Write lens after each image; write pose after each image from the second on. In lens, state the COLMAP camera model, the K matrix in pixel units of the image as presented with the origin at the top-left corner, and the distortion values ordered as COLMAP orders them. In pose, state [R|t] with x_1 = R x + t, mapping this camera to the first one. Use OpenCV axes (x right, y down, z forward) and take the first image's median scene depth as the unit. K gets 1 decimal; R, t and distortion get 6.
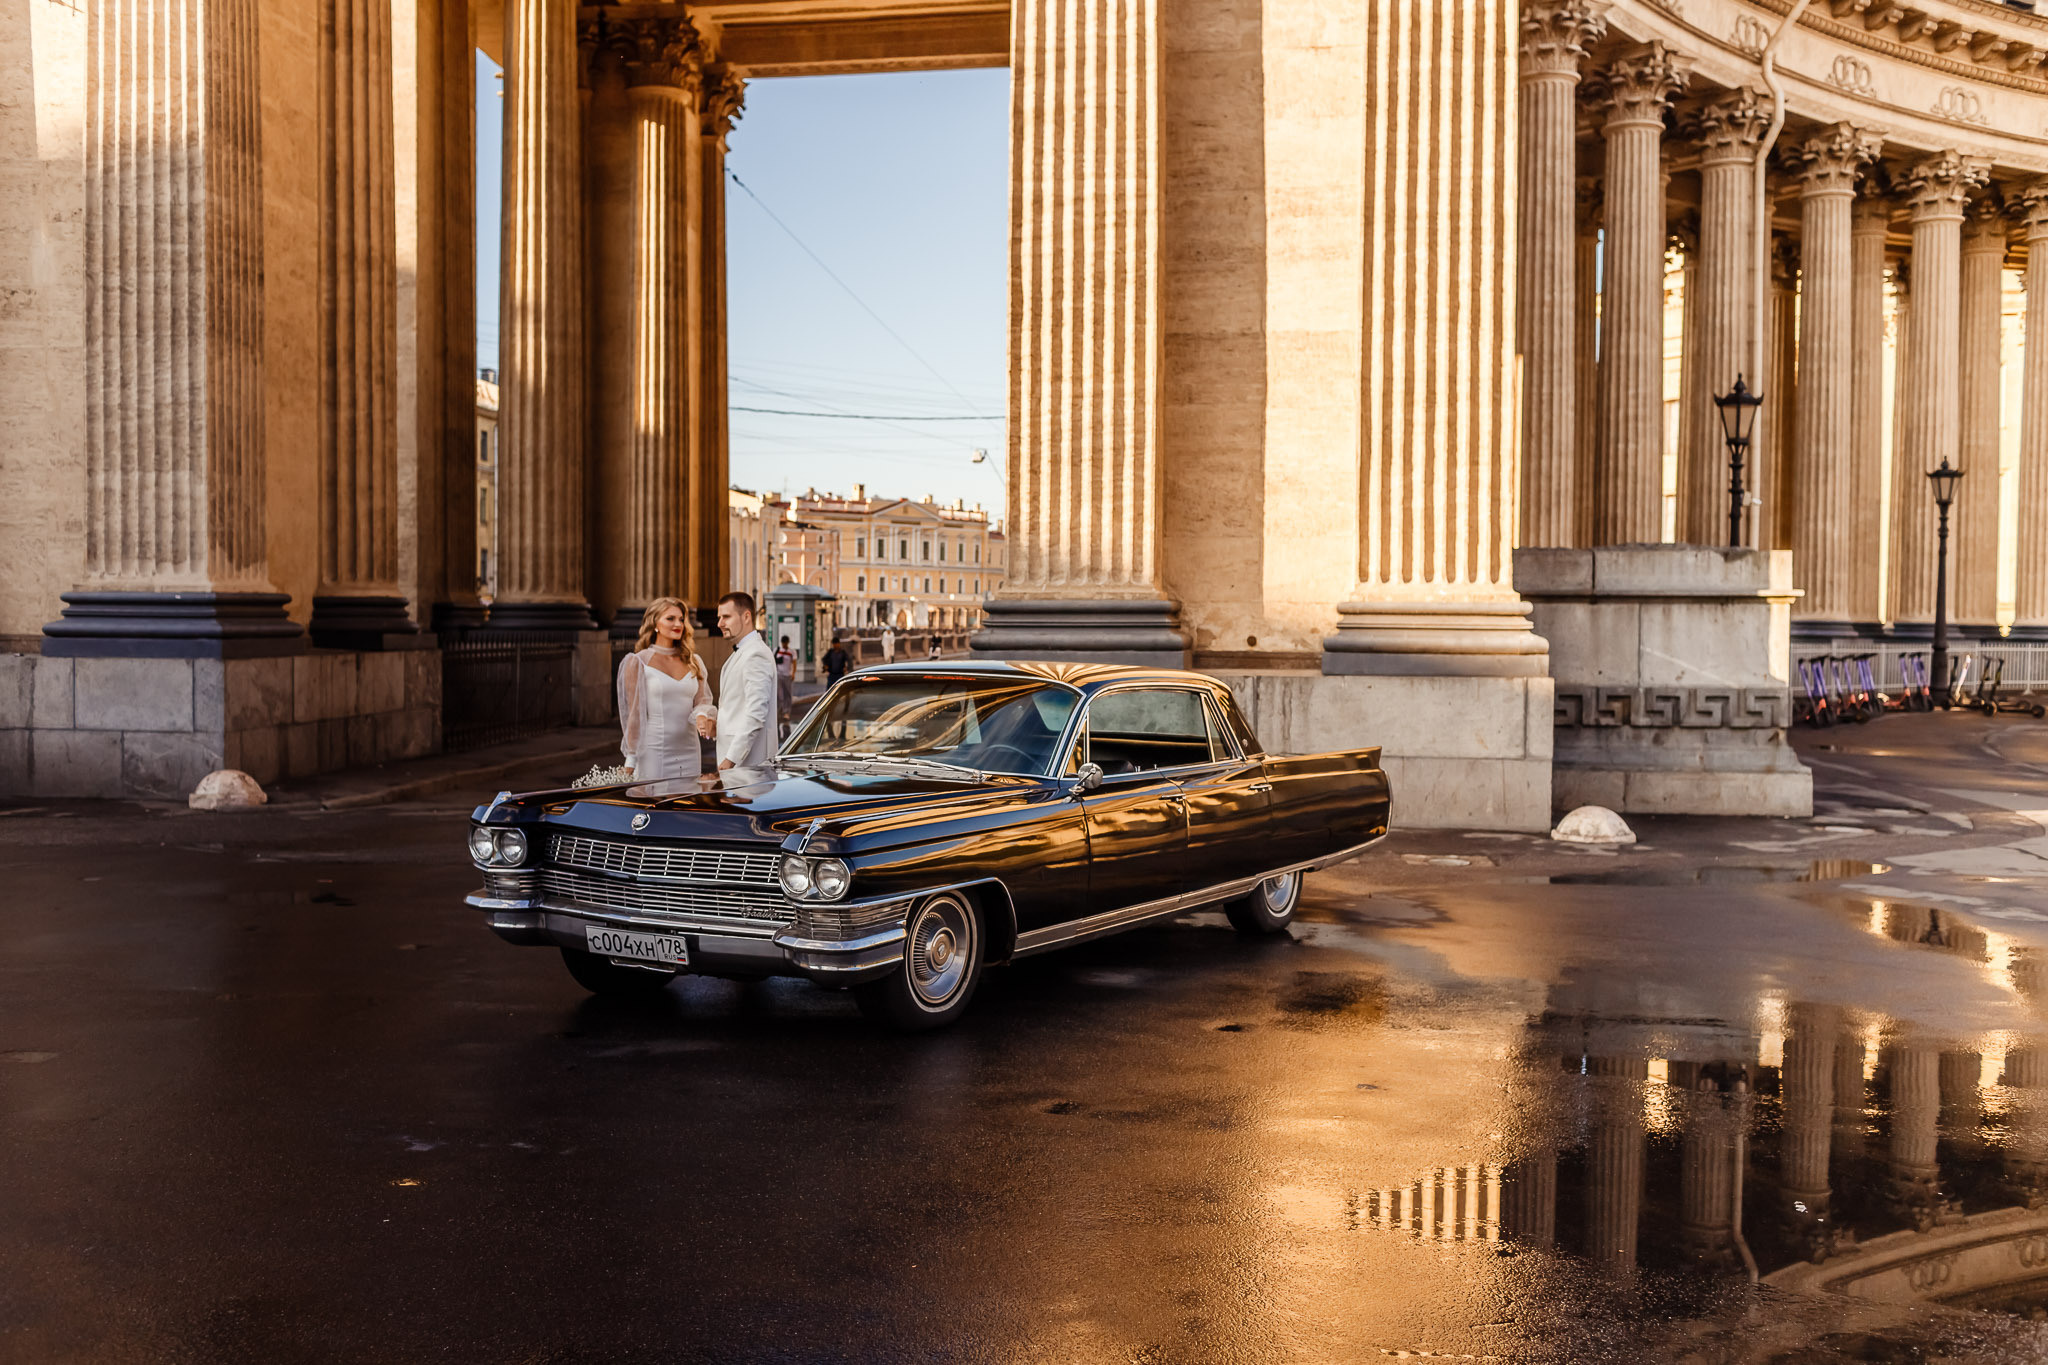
lens RADIAL K [[2110.0, 0, 1005.3], [0, 2110.0, 695.0], [0, 0, 1]] dist [0.056125, 0.000000]
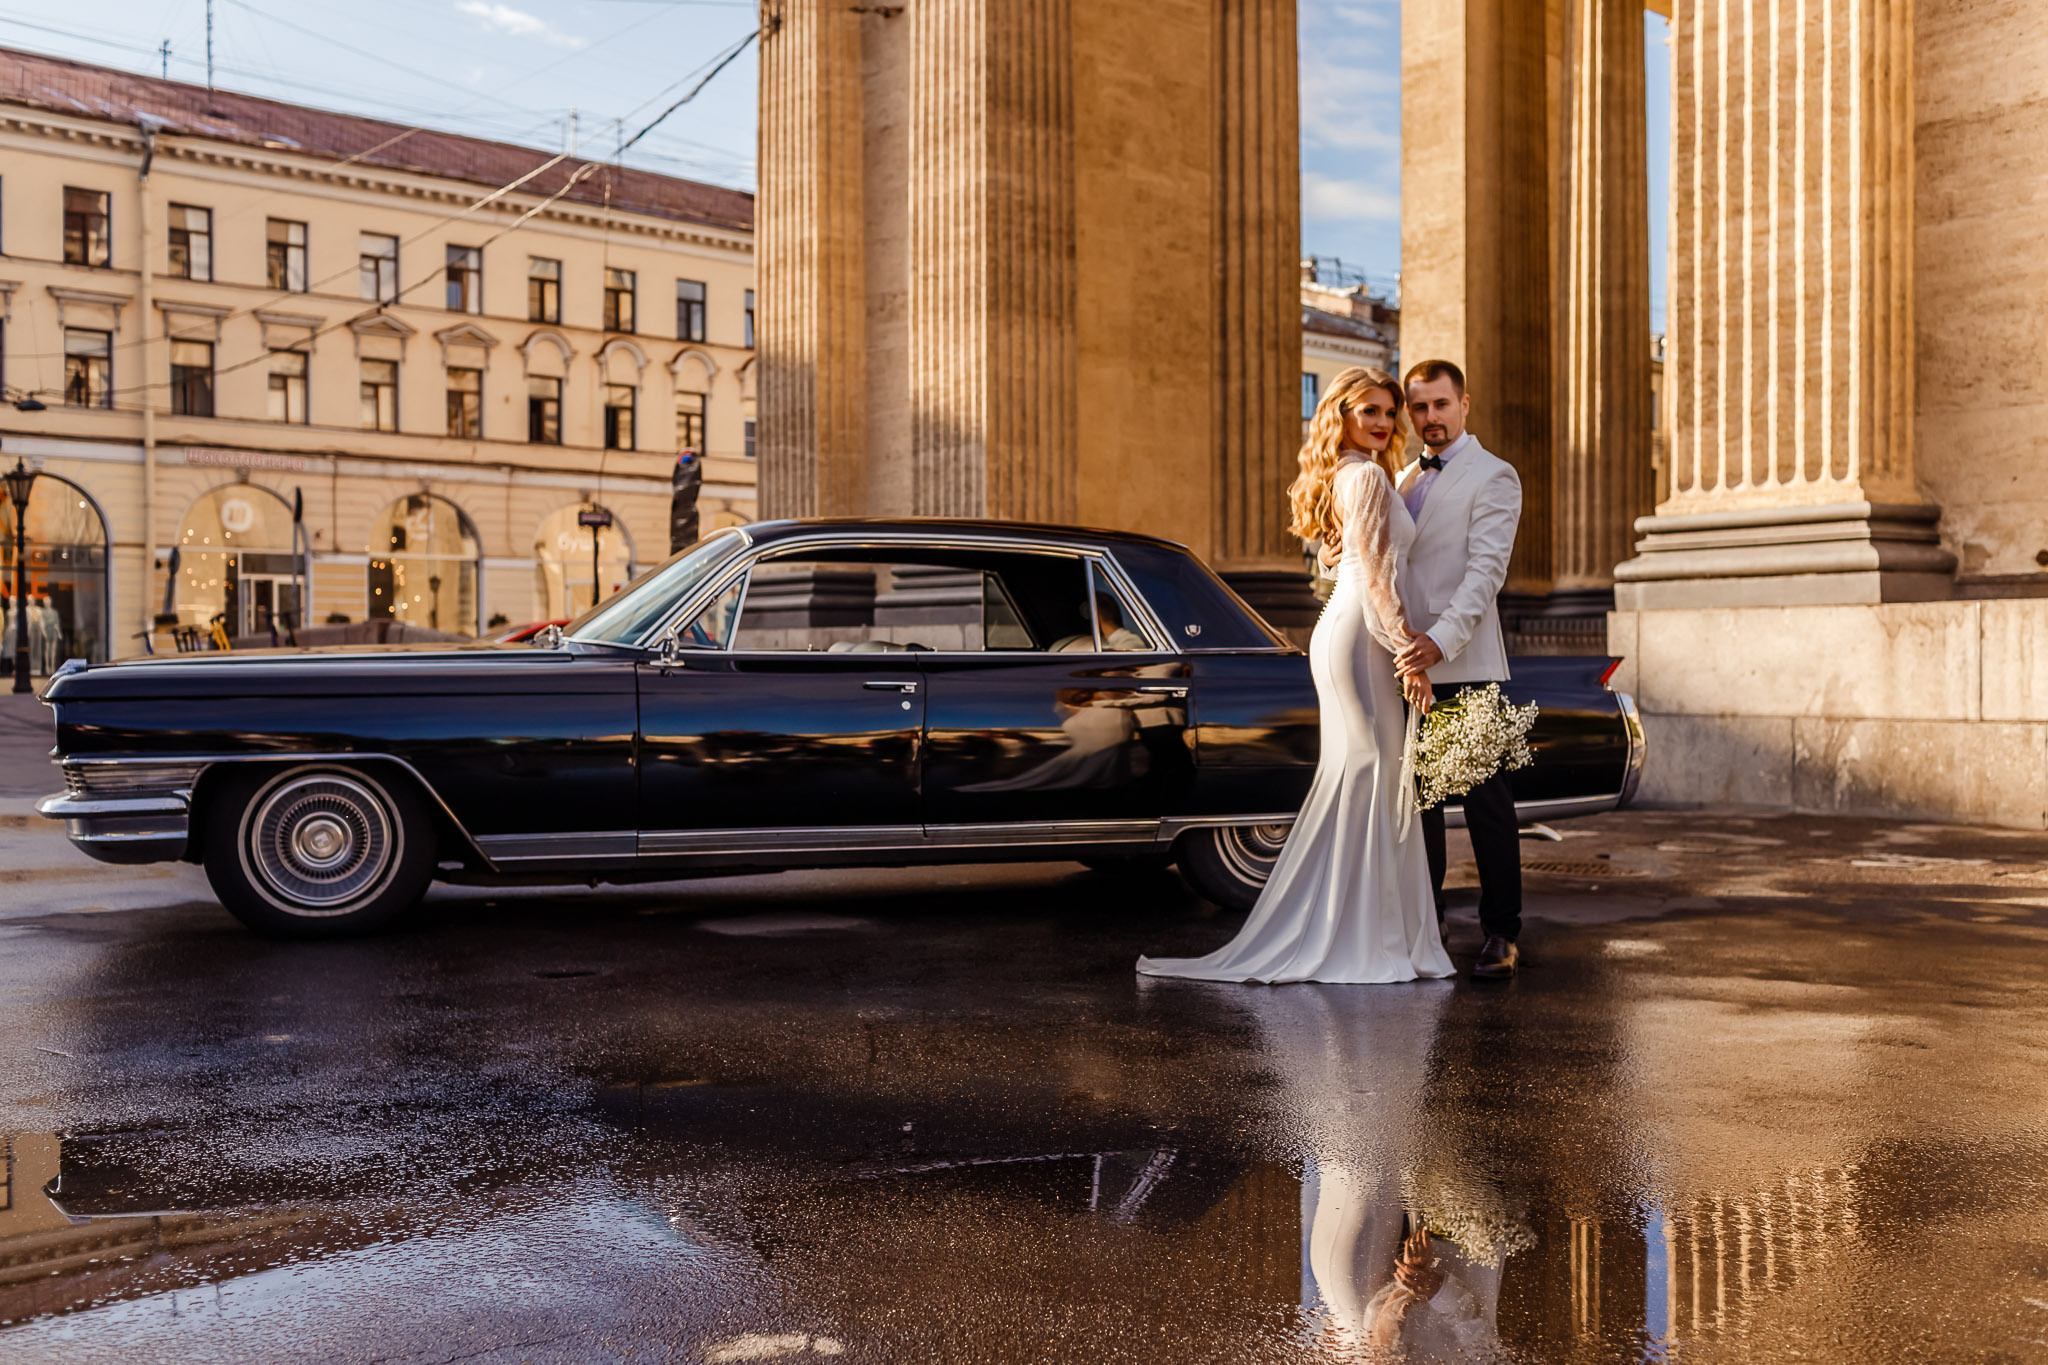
lens RADIAL K [[2110.0, 0, 1004.0], [0, 2110.0, 680.3], [0, 0, 1]] dist [0.056125, 0.000000]
pose [[0.731469, -0.003984, -0.681863, 0.336861], [-0.017370, 0.999550, -0.024474, 0.035546], [0.681653, 0.029746, 0.731070, 0.279185]]
